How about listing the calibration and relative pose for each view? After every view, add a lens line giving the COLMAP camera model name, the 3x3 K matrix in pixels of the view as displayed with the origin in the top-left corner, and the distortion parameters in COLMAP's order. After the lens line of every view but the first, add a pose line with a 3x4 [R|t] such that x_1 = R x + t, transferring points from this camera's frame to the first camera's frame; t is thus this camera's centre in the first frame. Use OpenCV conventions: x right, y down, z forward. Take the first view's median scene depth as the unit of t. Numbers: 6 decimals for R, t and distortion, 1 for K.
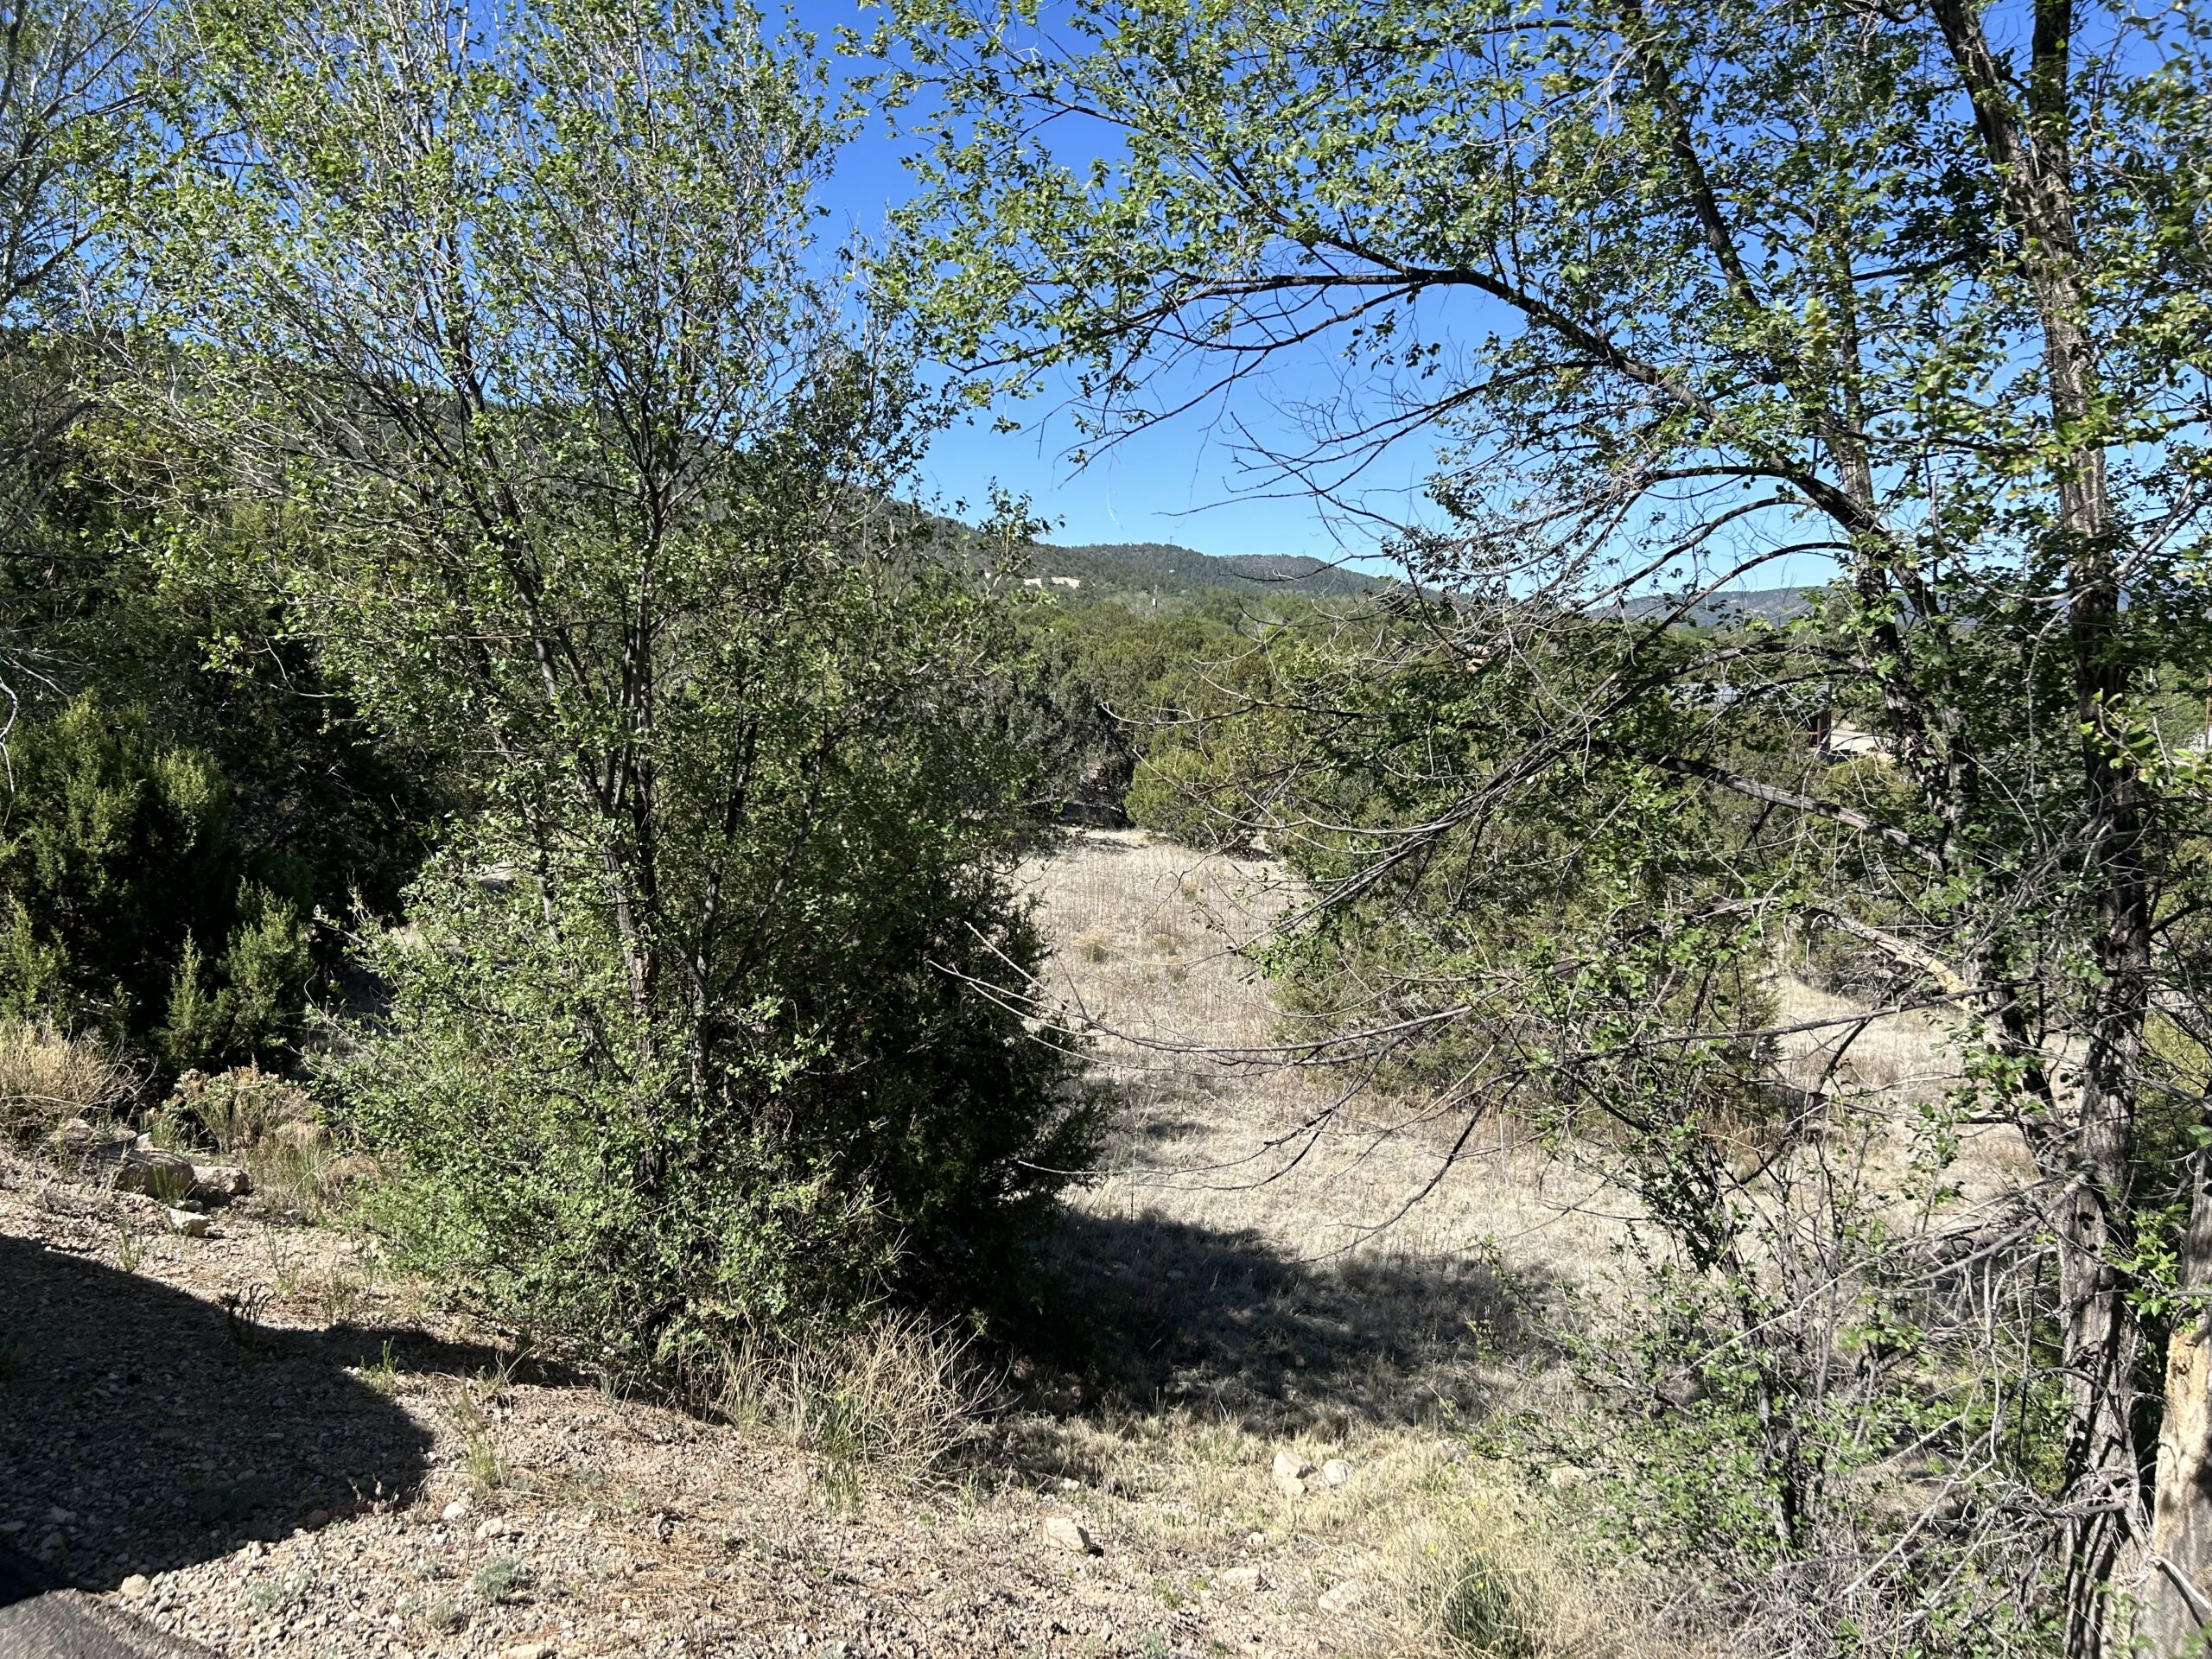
lens RADIAL K [[1628.7, 0, 1120.7], [0, 1628.7, 841.1], [0, 0, 1]] dist [0.050321, -0.062146]
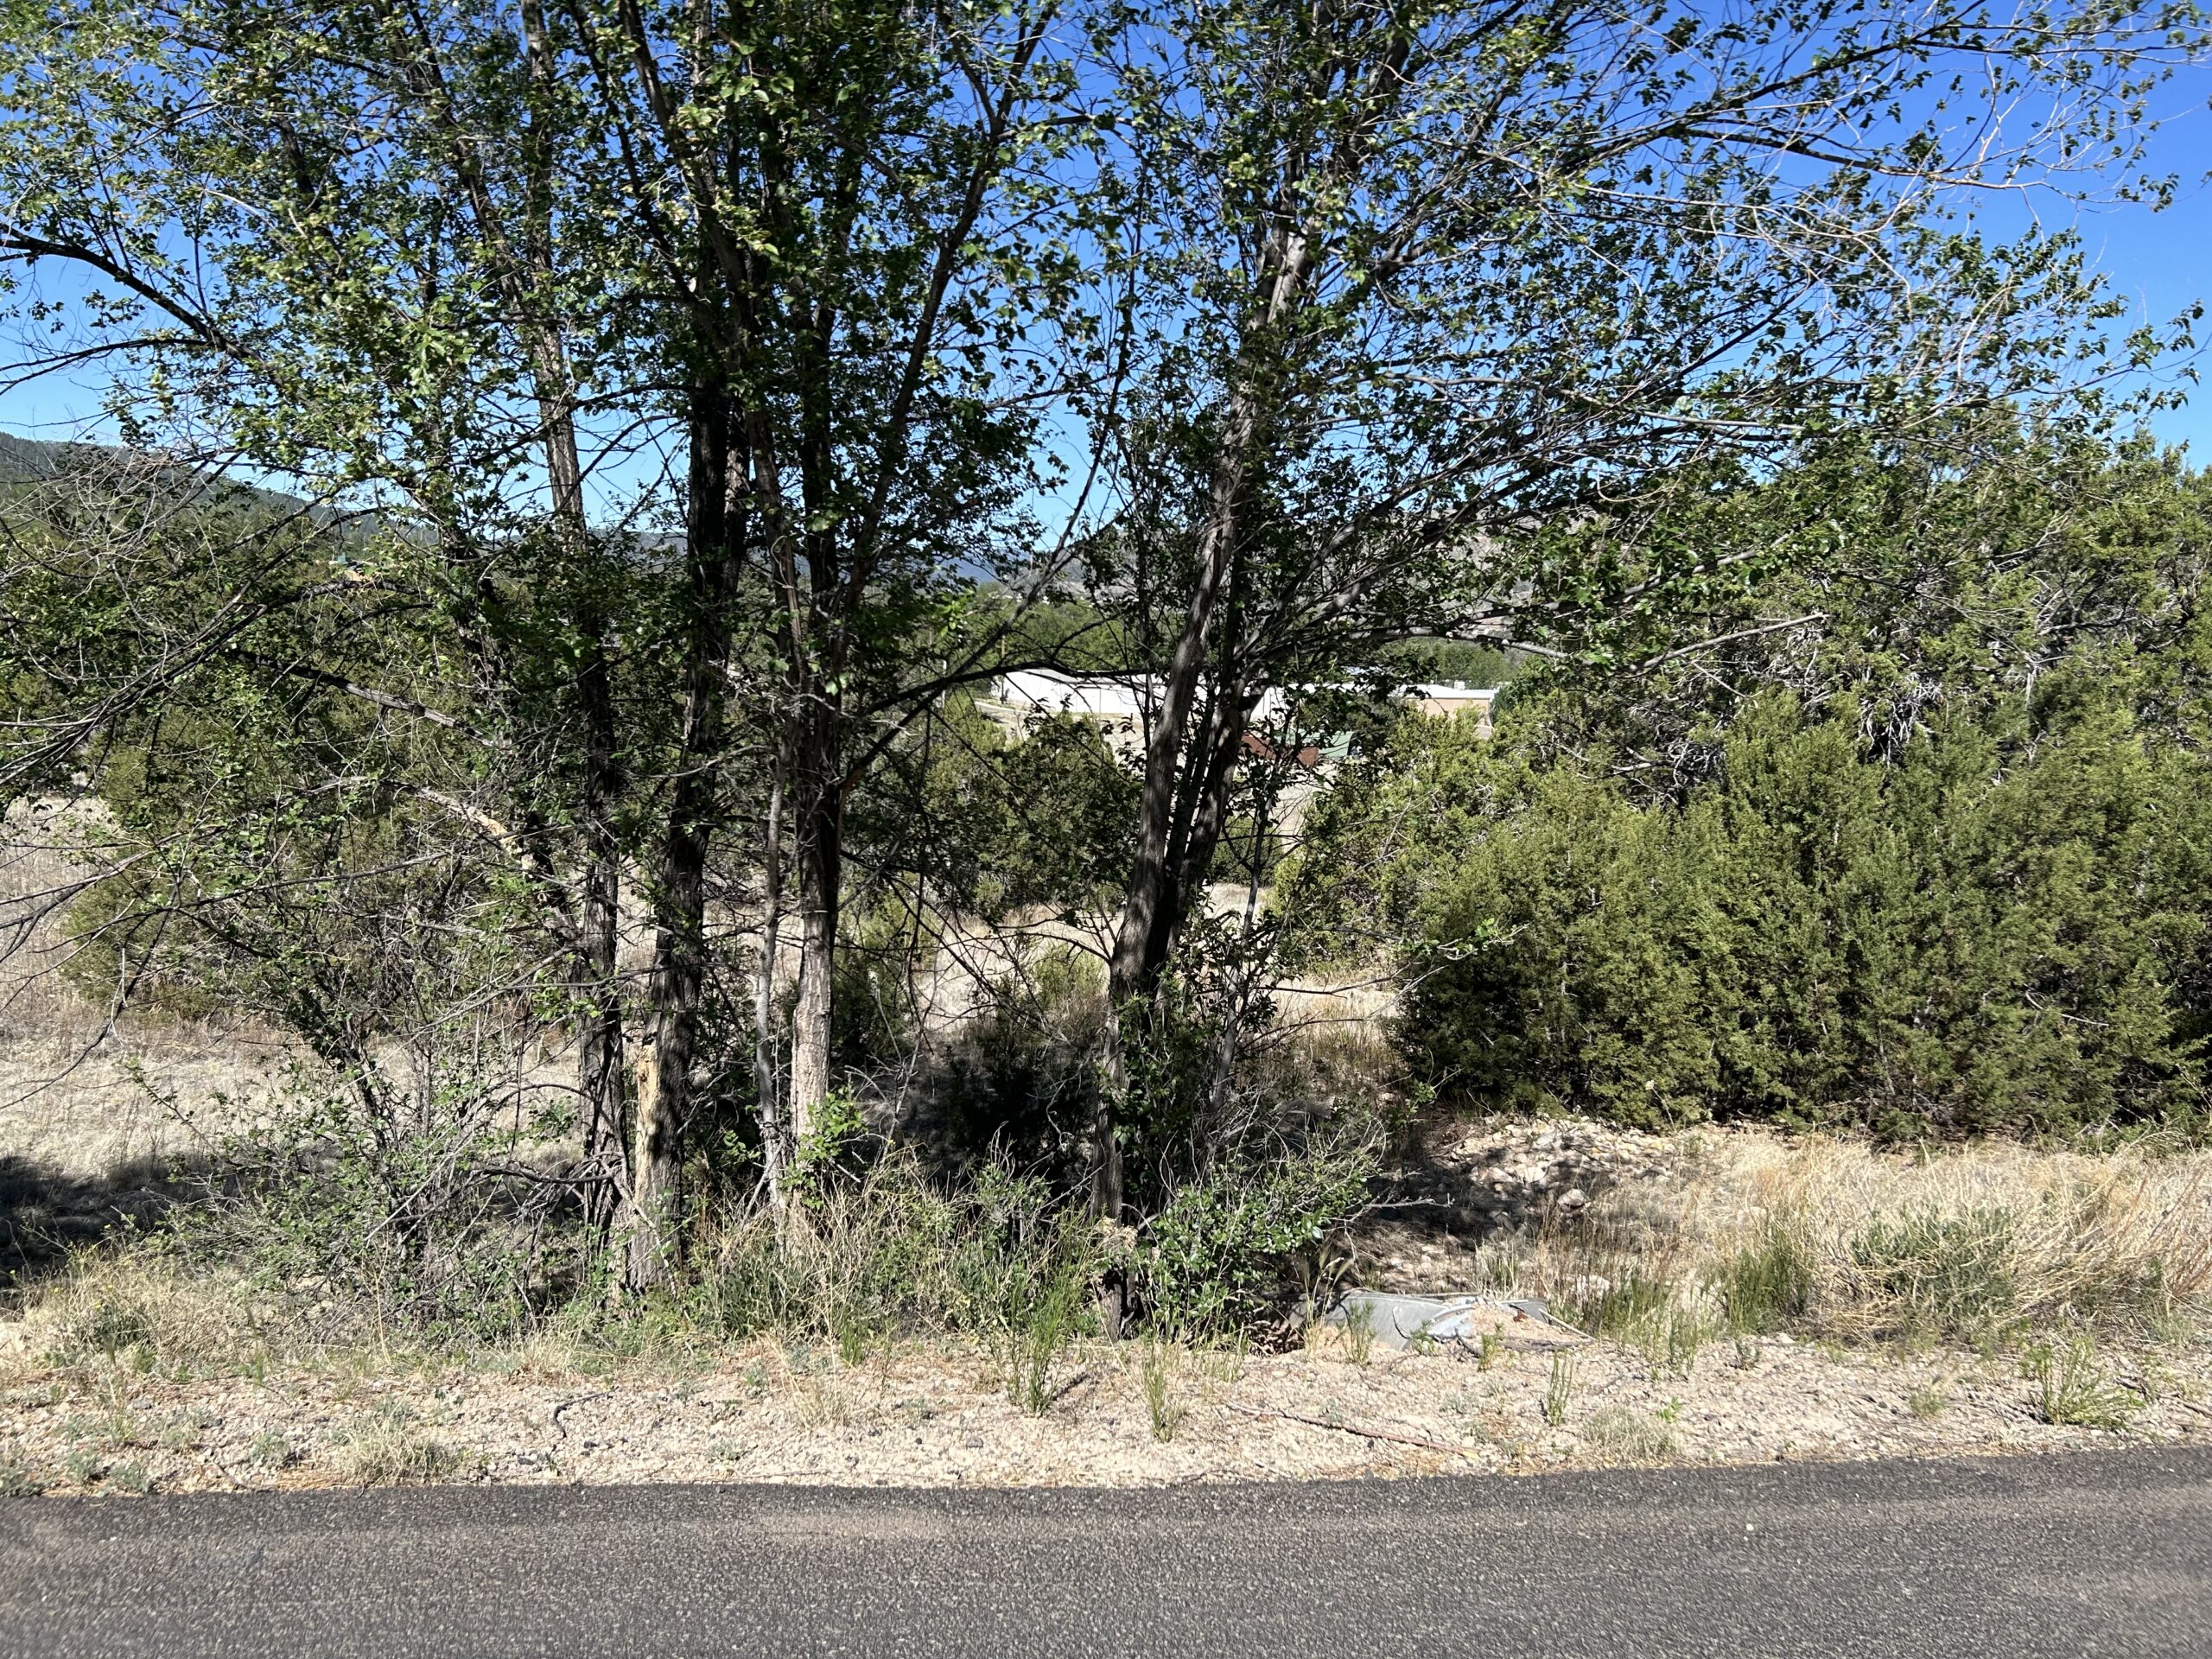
lens RADIAL K [[1636.4, 0, 1103.3], [0, 1636.4, 847.8], [0, 0, 1]] dist [0.063498, -0.077172]
pose [[0.812604, -0.037473, 0.581610, 0.071507], [0.013605, 0.998879, 0.045348, 0.028175], [-0.582658, -0.028937, 0.812202, -0.293187]]
